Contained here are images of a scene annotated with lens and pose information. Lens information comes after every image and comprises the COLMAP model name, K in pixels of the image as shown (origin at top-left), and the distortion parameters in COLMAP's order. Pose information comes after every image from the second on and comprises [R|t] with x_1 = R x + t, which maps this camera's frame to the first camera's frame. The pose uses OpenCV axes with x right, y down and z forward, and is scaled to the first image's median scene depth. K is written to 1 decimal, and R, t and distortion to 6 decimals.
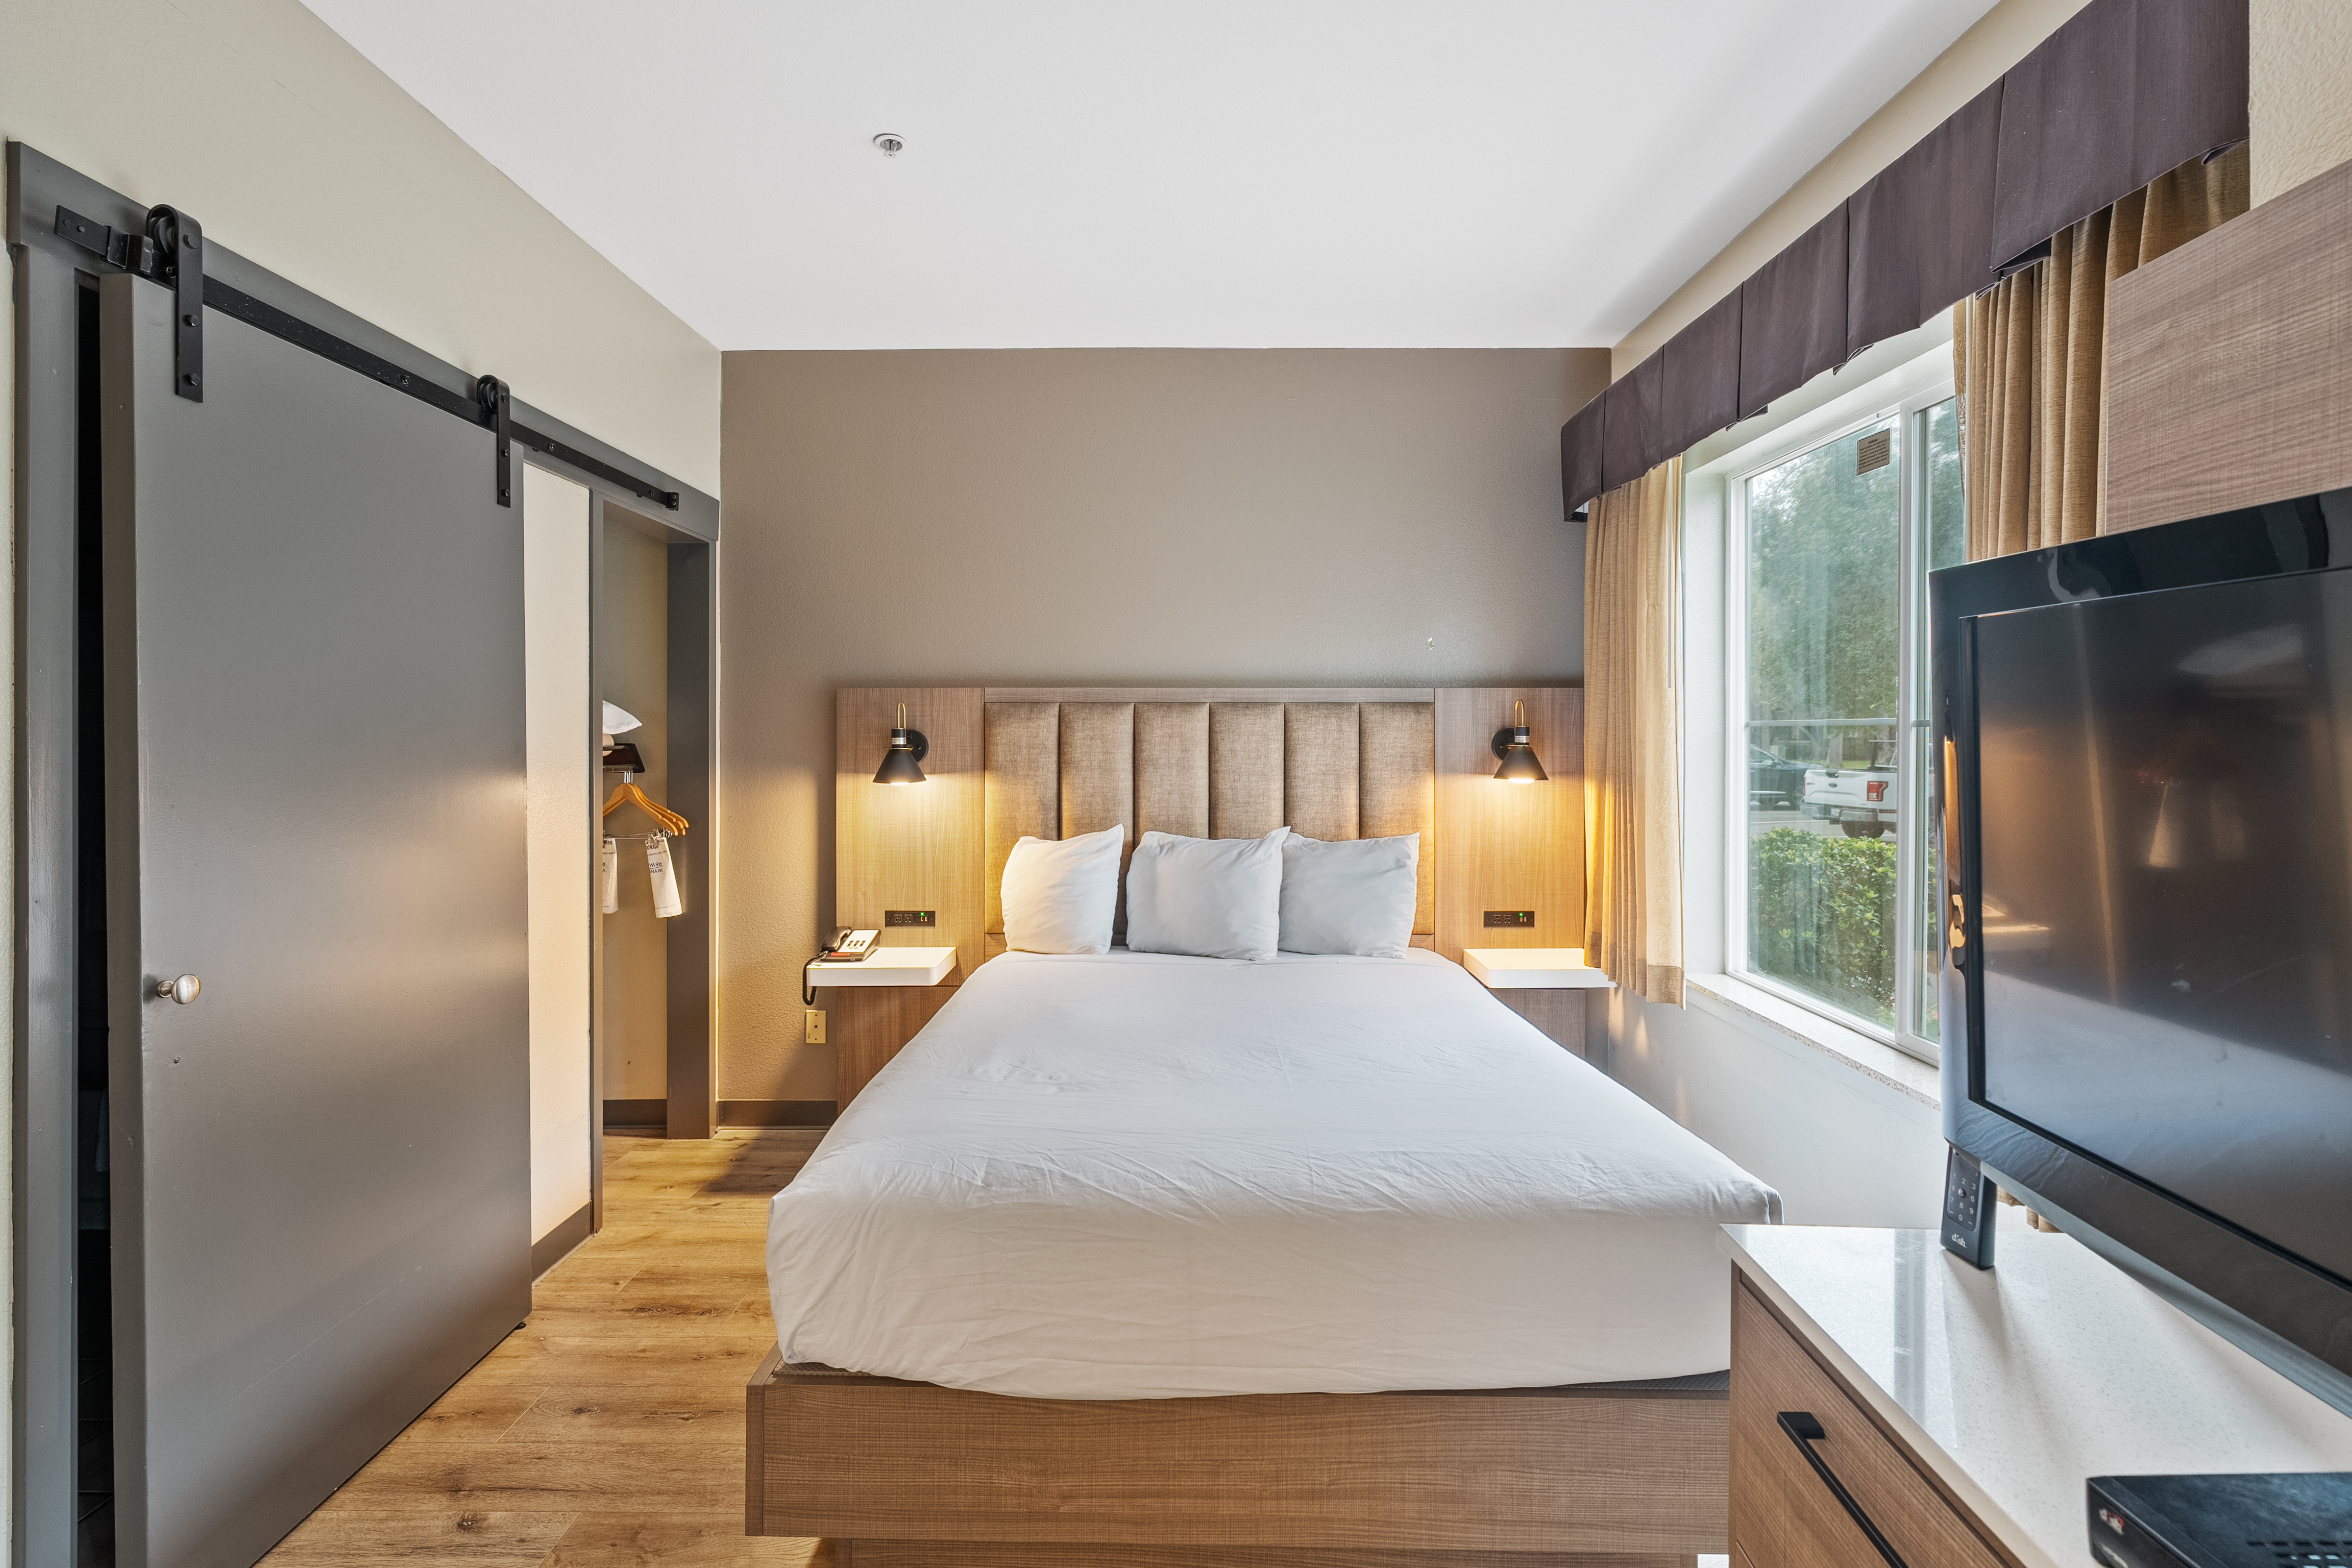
lens RADIAL K [[1085.5, 0, 1188.6], [0, 1085.5, 741.5], [0, 0, 1]] dist [-0.005376, 0.000091]
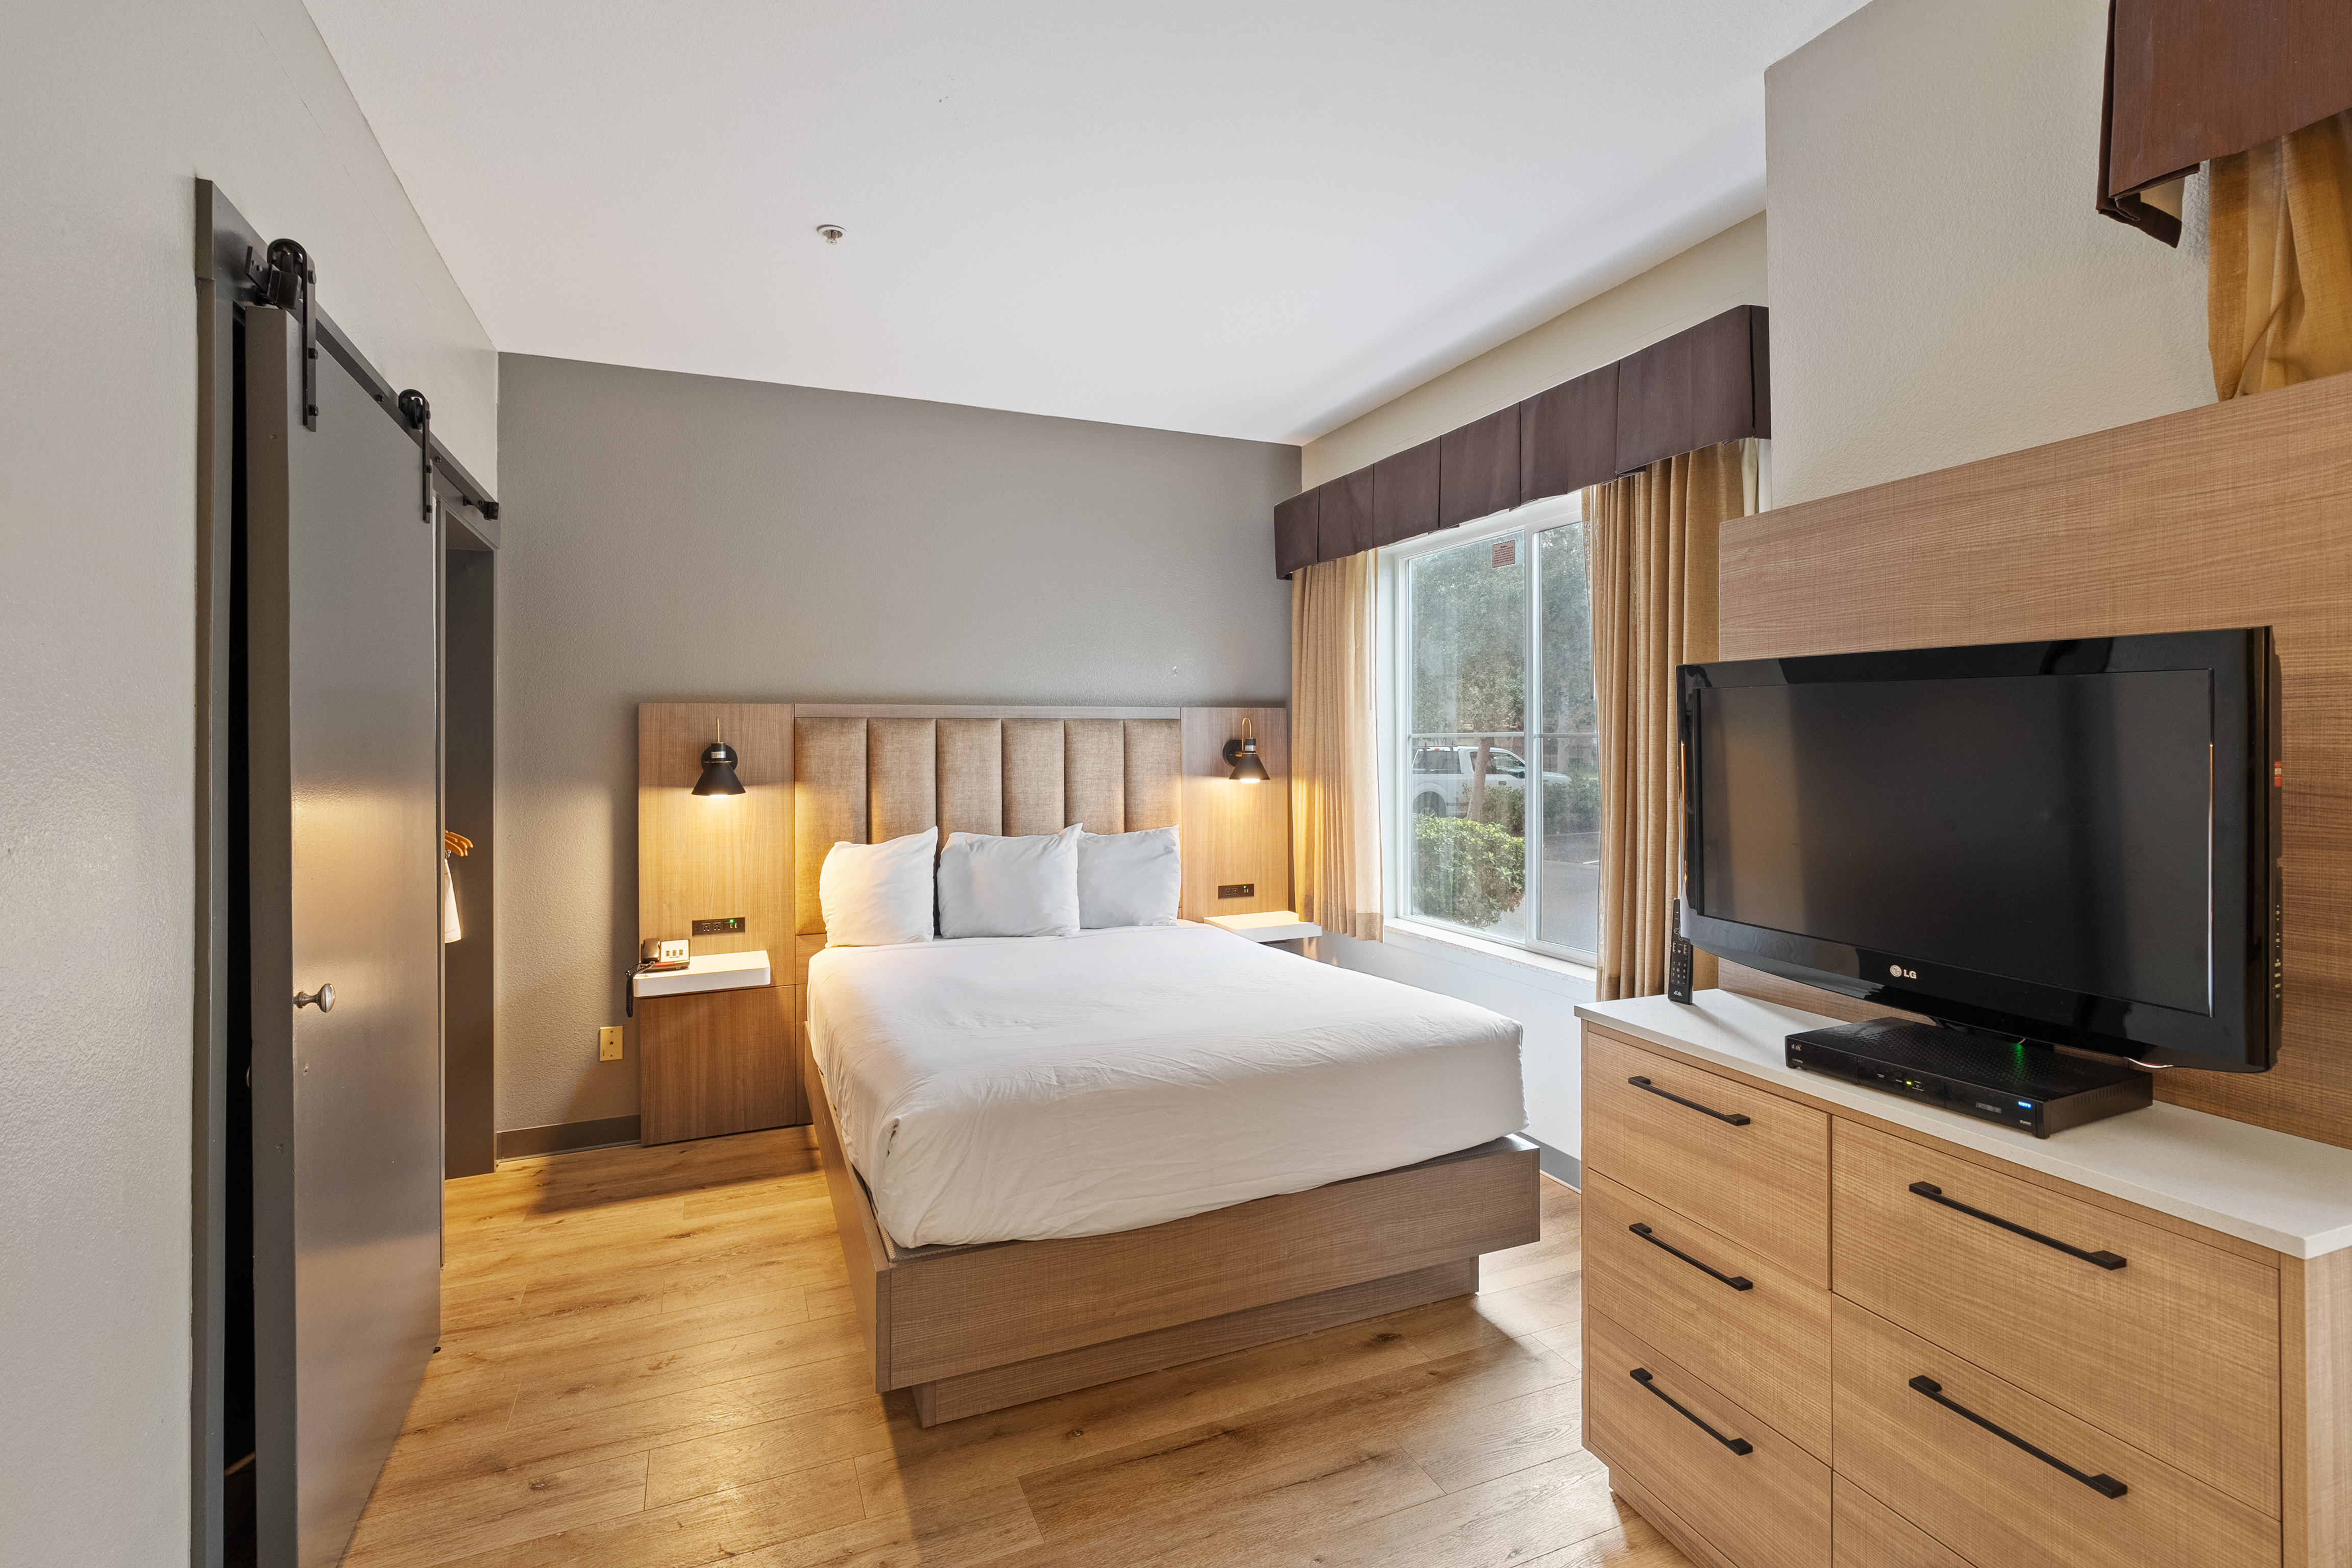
lens RADIAL K [[1110.0, 0, 1189.1], [0, 1110.0, 743.9], [0, 0, 1]] dist [-0.001259, -0.000107]
pose [[0.908894, -0.006313, 0.416980, -0.293001], [0.009158, 0.999946, -0.004823, -0.001622], [-0.416927, 0.008202, 0.908903, -0.151709]]
